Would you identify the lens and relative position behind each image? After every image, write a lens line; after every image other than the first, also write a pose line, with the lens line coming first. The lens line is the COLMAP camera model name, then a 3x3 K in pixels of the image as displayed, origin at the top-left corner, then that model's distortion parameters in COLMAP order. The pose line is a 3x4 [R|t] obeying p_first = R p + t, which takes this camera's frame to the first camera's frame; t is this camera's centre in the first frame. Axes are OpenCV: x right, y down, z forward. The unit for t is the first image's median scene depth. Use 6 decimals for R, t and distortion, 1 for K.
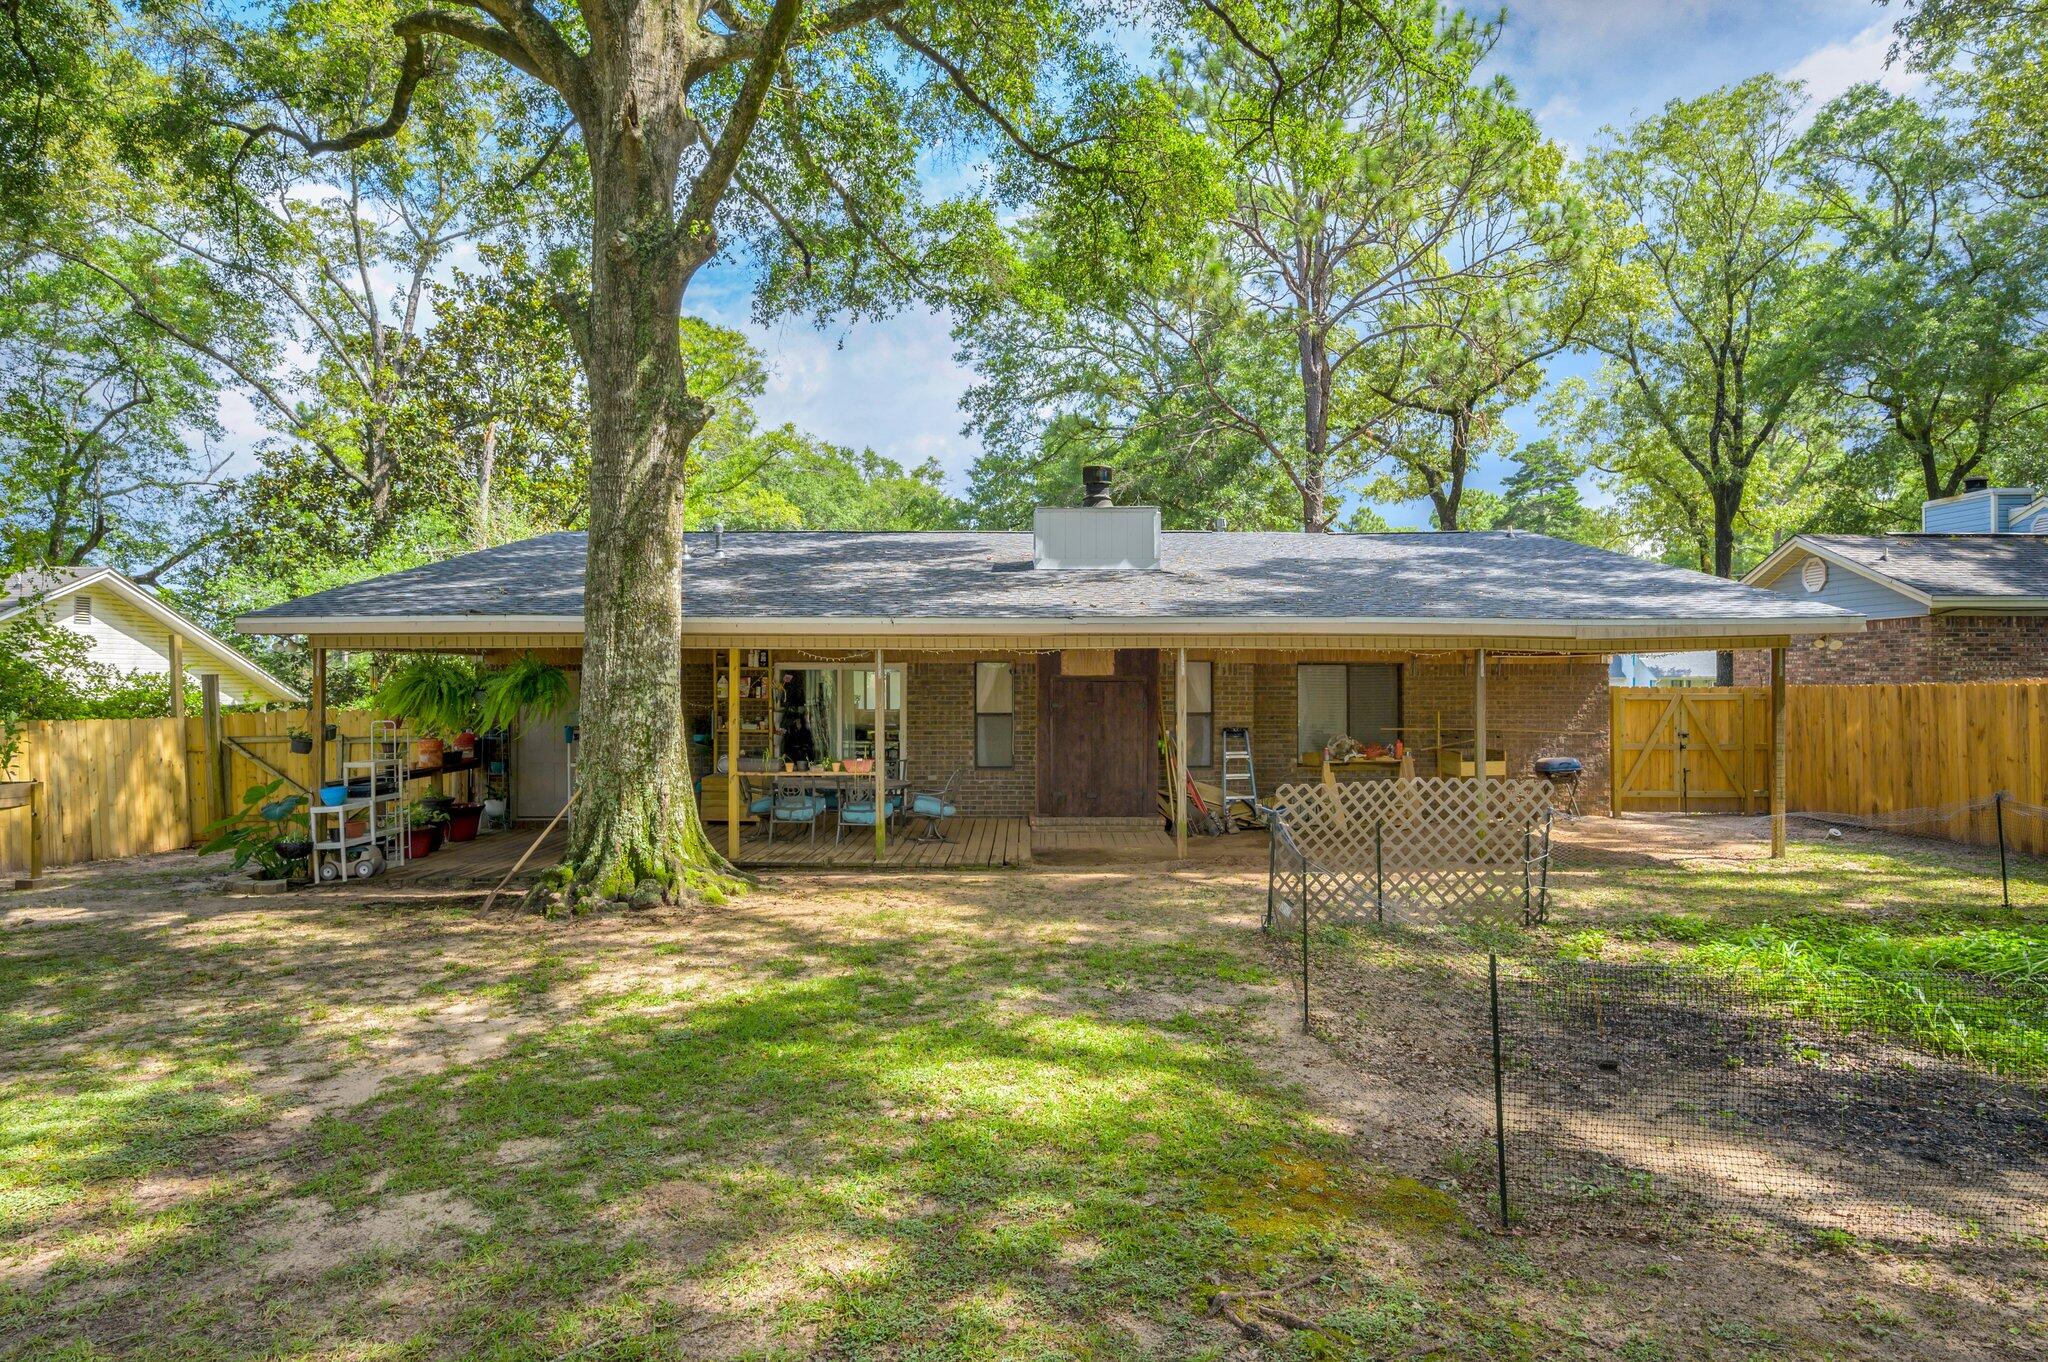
lens RADIAL K [[1161.9, 0, 1024.0], [0, 1161.9, 681.0], [0, 0, 1]] dist [-0.003169, -0.000657]
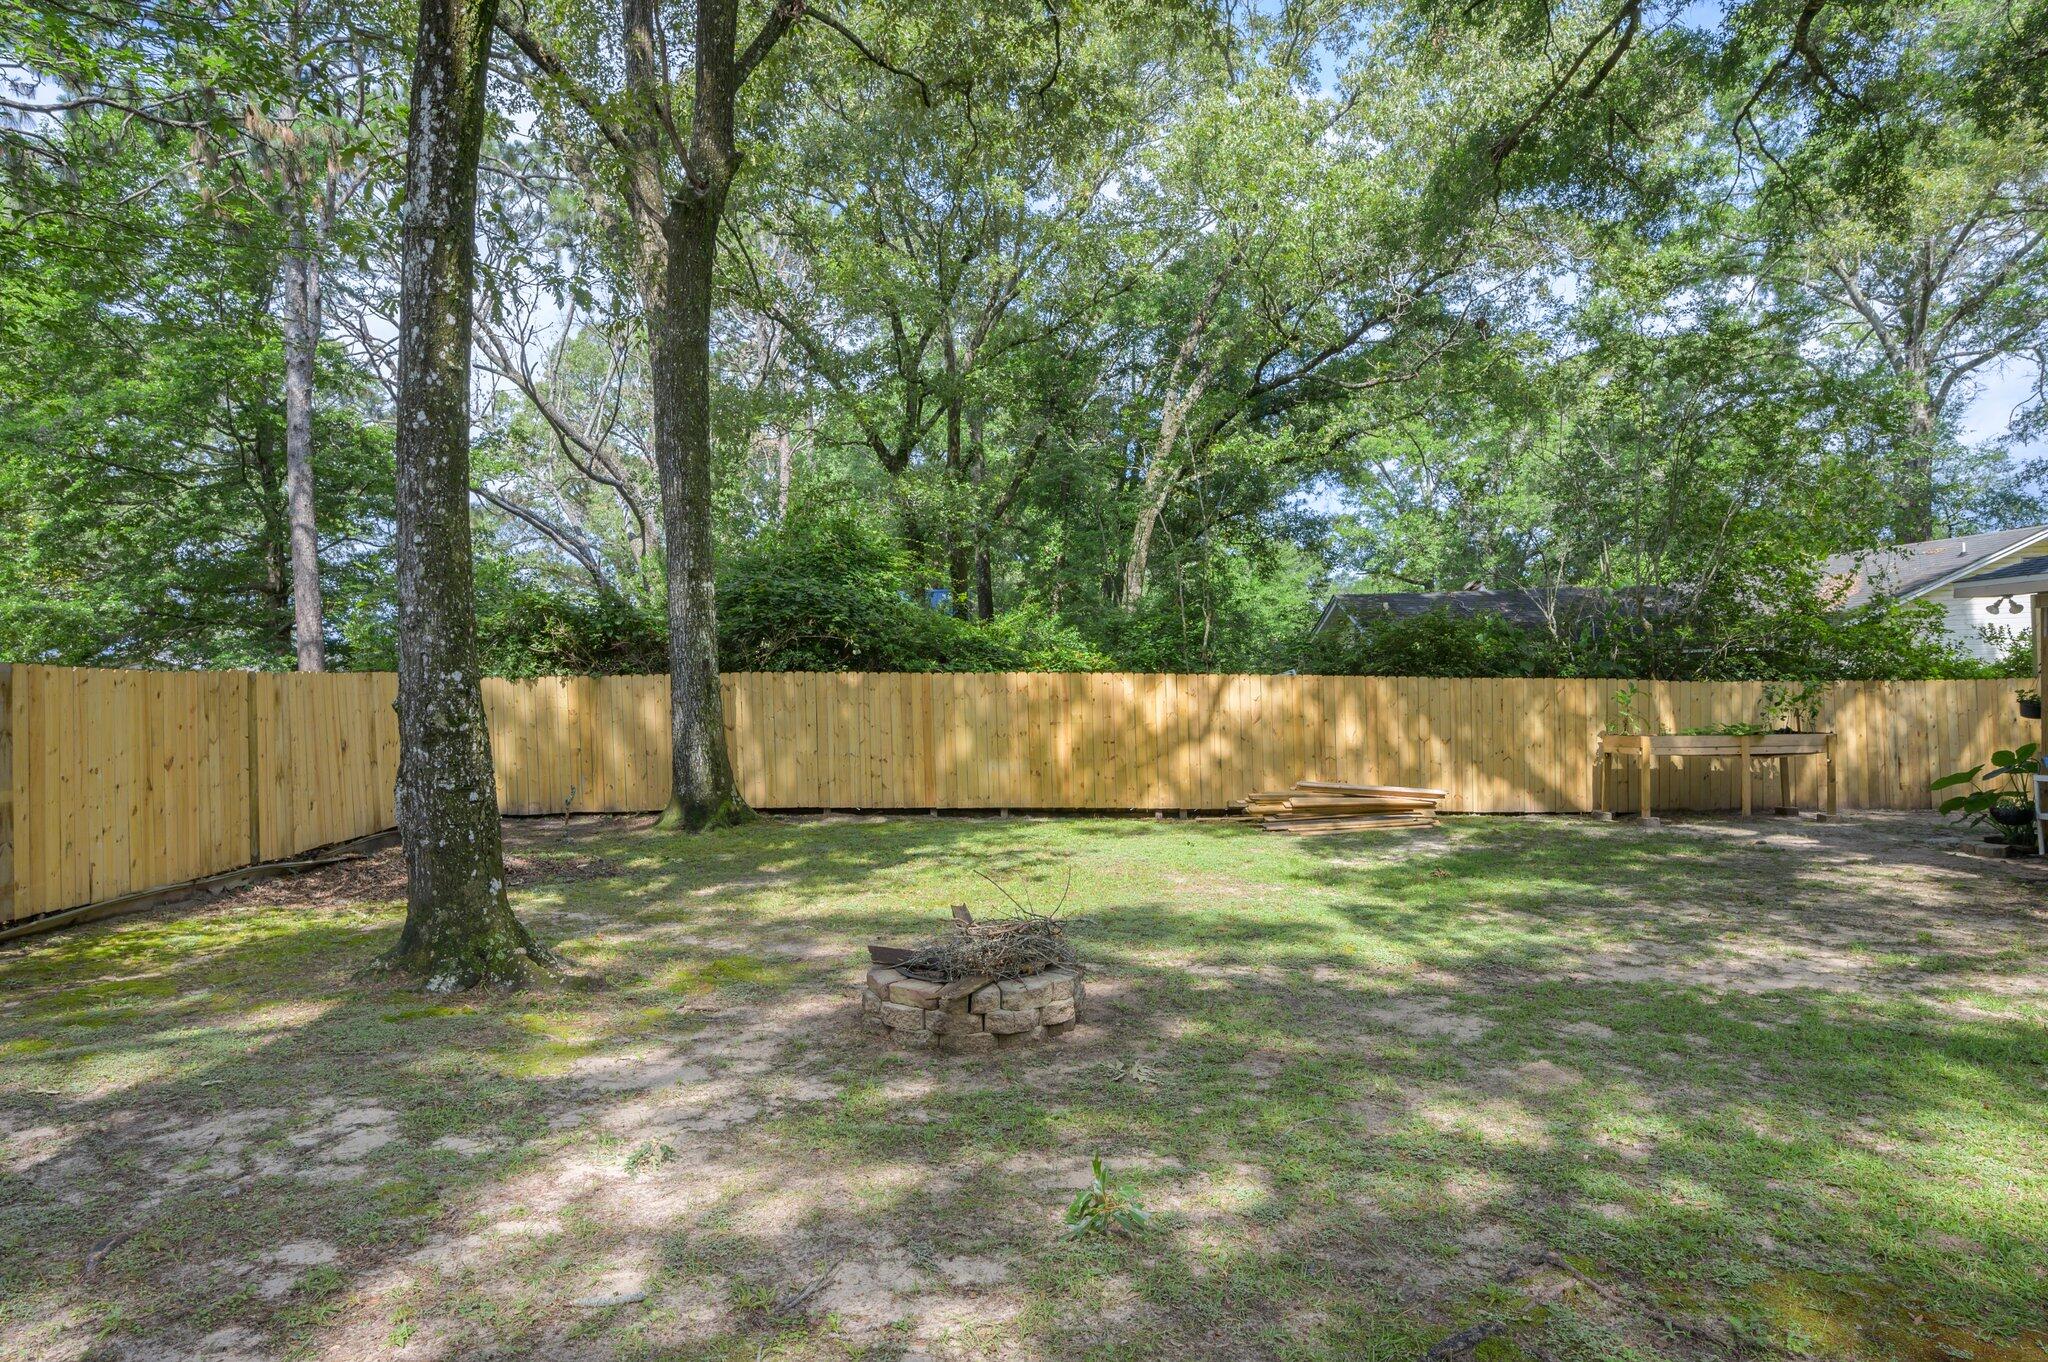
lens RADIAL K [[1127.9, 0, 1024.0], [0, 1127.9, 681.0], [0, 0, 1]] dist [0.000409, 0.000211]
pose [[0.069819, 0.008438, -0.997524, 0.835757], [0.030034, 0.999493, 0.010556, -0.011615], [0.997107, -0.030697, 0.069530, 0.341094]]
